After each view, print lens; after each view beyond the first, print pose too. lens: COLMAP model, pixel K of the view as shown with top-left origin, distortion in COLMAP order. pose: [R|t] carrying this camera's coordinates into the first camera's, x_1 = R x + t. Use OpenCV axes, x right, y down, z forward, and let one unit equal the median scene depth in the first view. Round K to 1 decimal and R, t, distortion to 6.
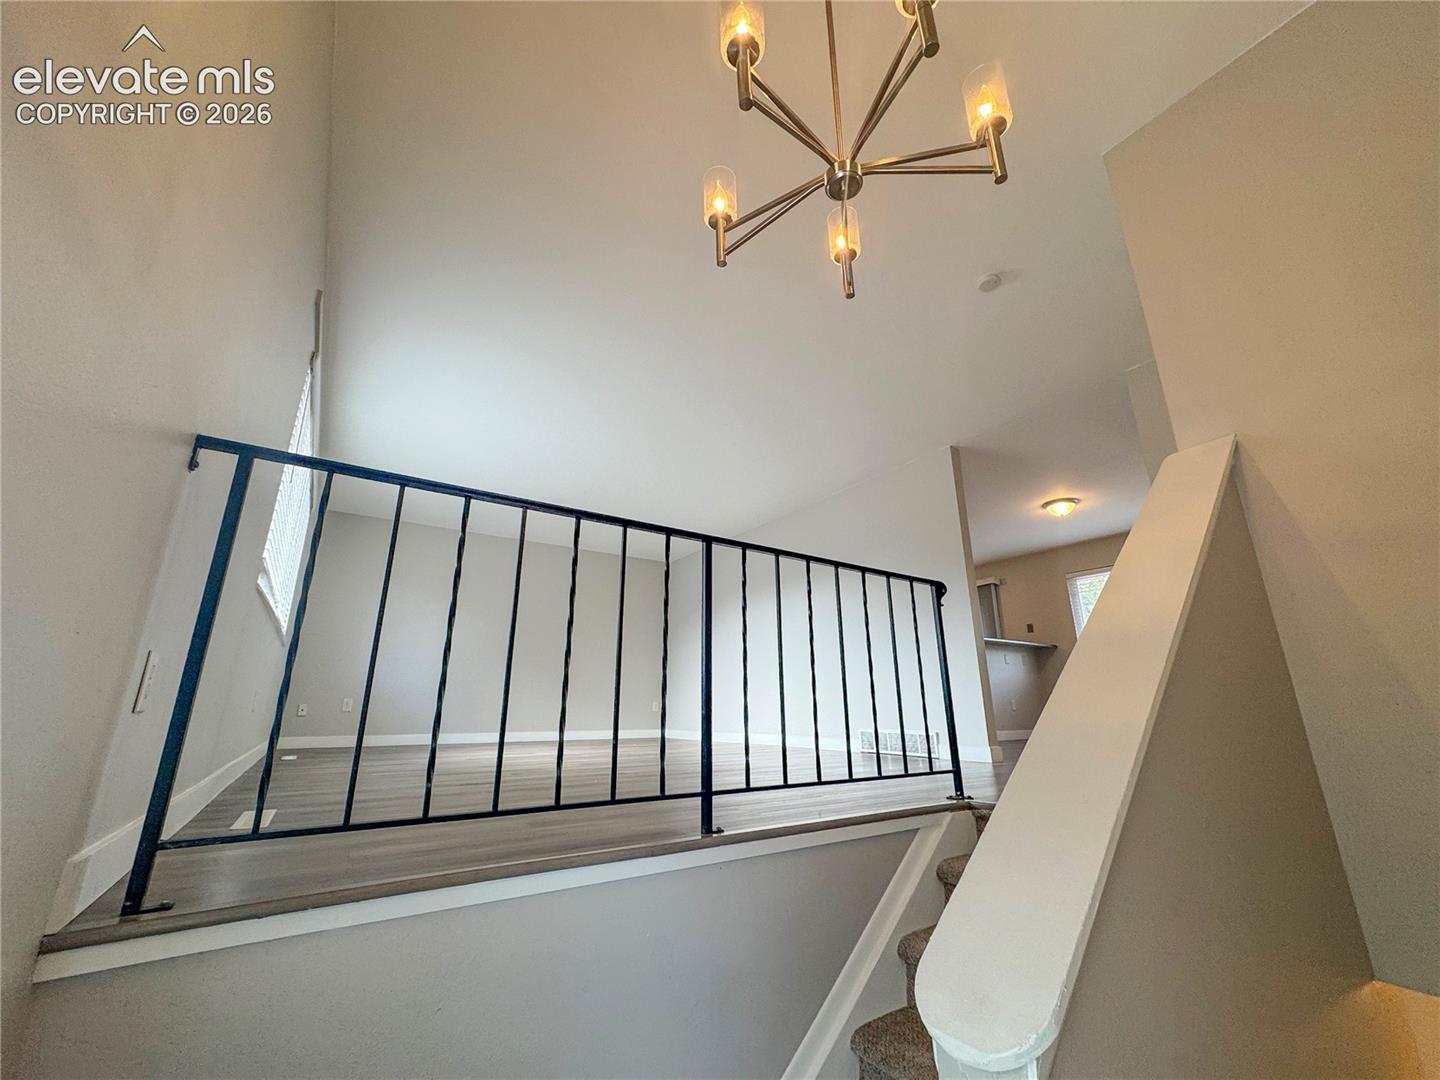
lens RADIAL K [[574.6, 0, 714.2], [0, 574.6, 535.8], [0, 0, 1]] dist [-0.003996, 0.000436]
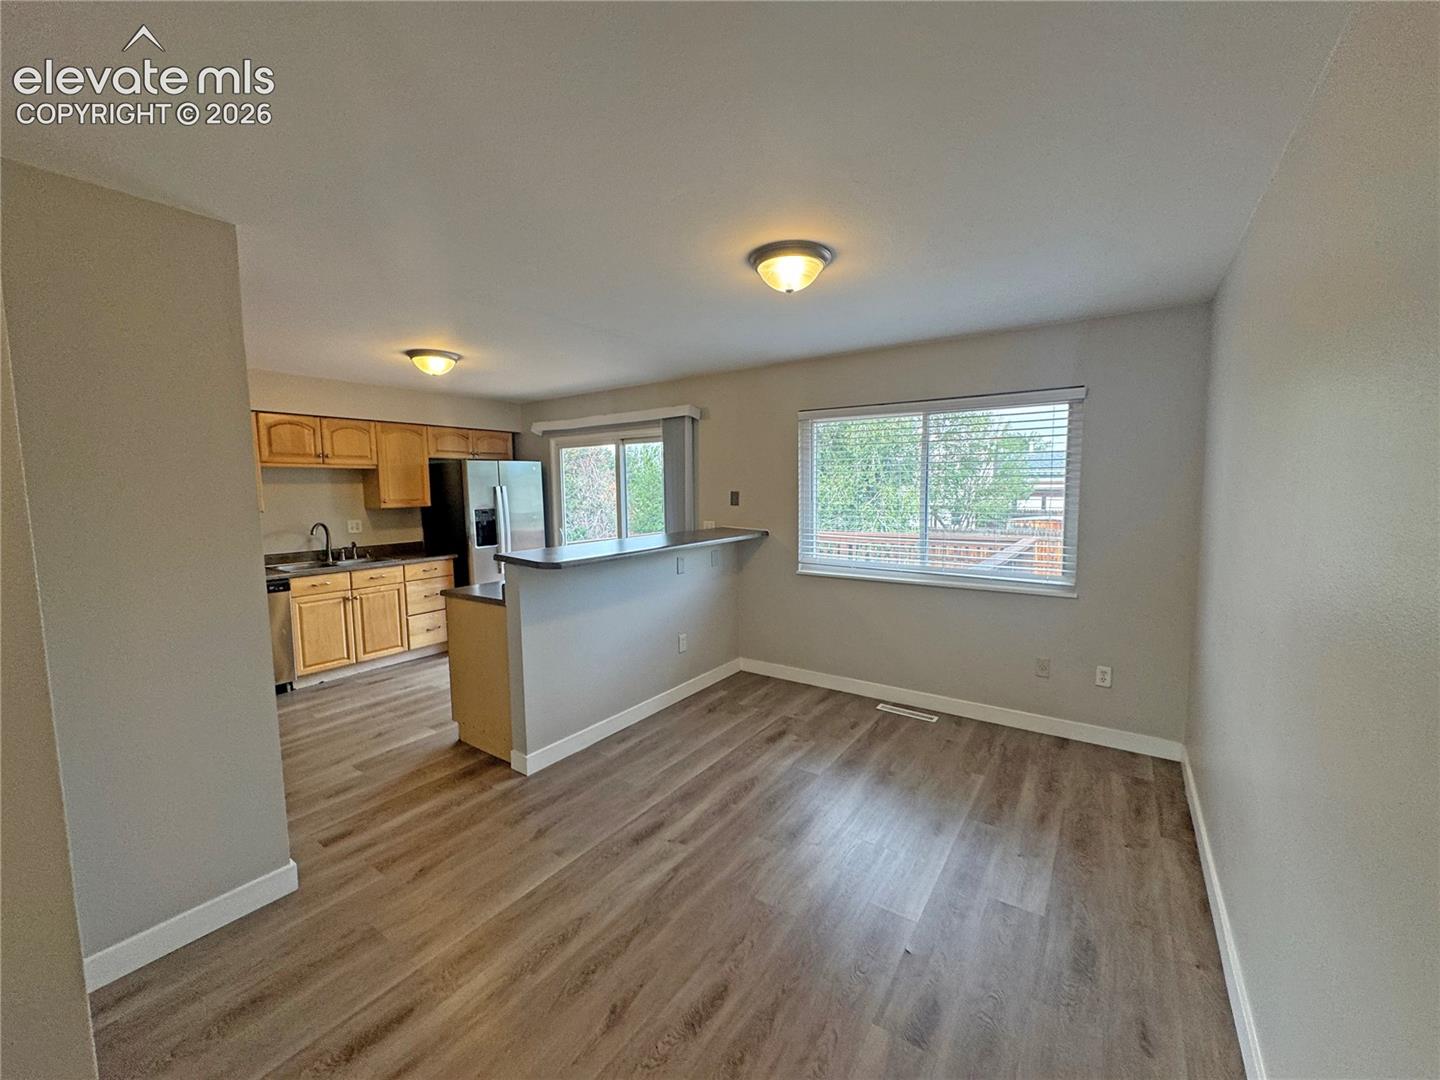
lens RADIAL K [[574.6, 0, 722.6], [0, 574.6, 530.5], [0, 0, 1]] dist [-0.003996, 0.000436]
pose [[0.930105, -0.037824, 0.365341, 0.419548], [-0.096401, 0.934673, 0.342189, -0.012190], [-0.354417, -0.353491, 0.865698, 0.627070]]
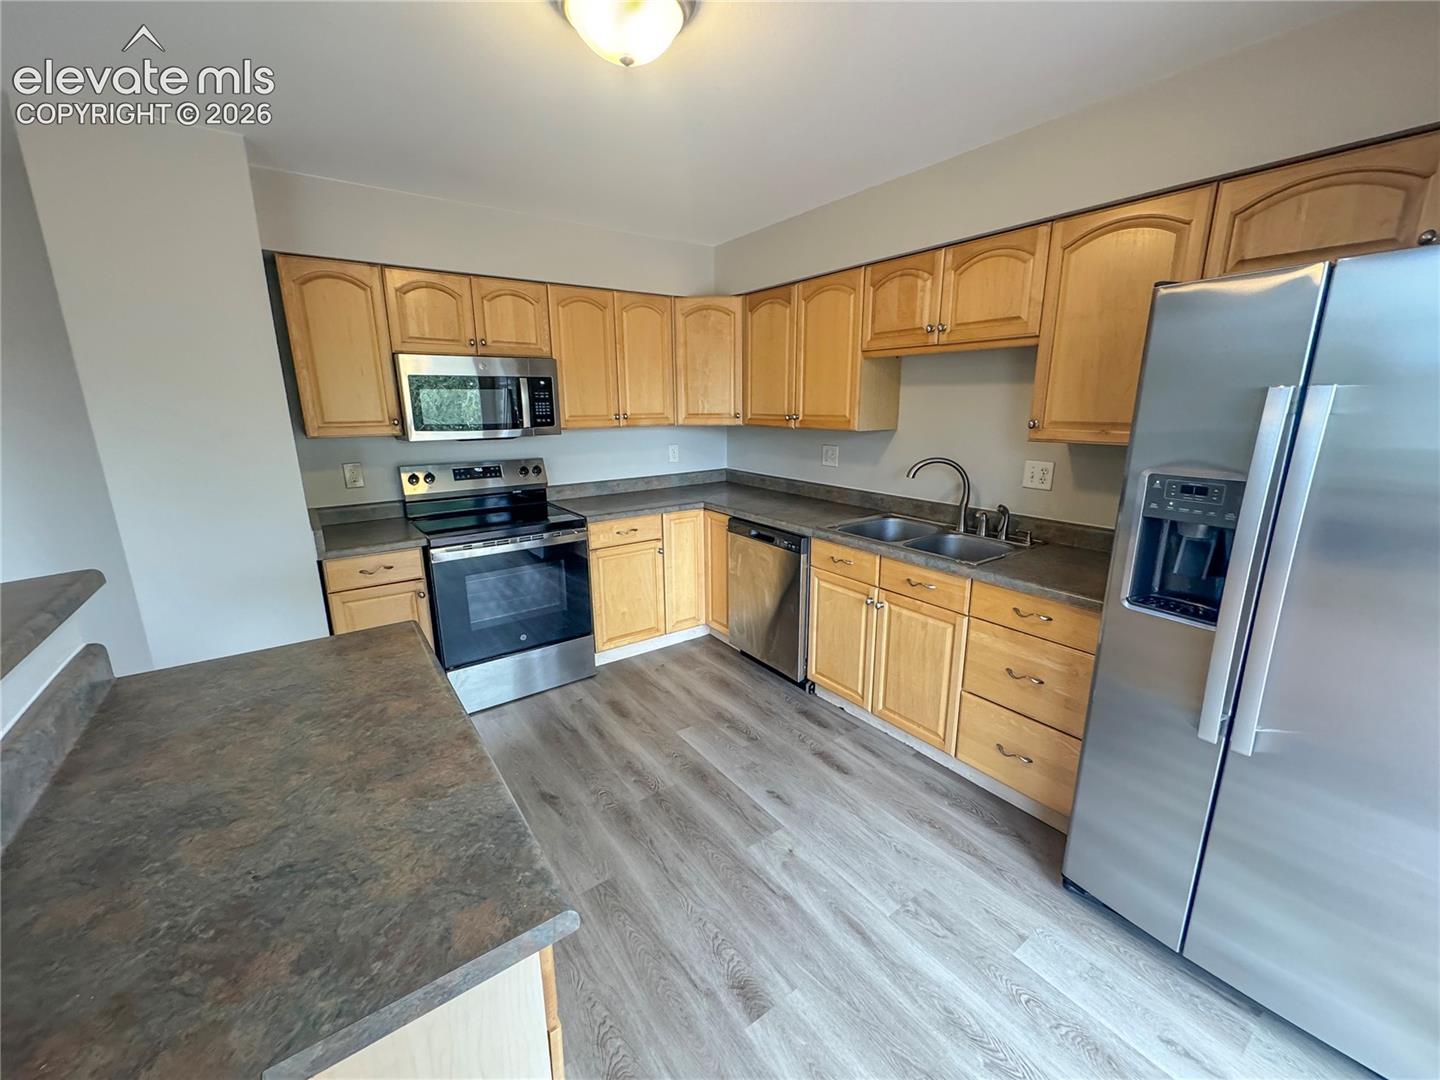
lens RADIAL K [[574.6, 0, 721.8], [0, 574.6, 541.5], [0, 0, 1]] dist [-0.003996, 0.000436]
pose [[0.026885, 0.241873, -0.969935, 0.538476], [0.299447, 0.923781, 0.238663, 0.115965], [0.953734, -0.296861, -0.047592, 1.052625]]
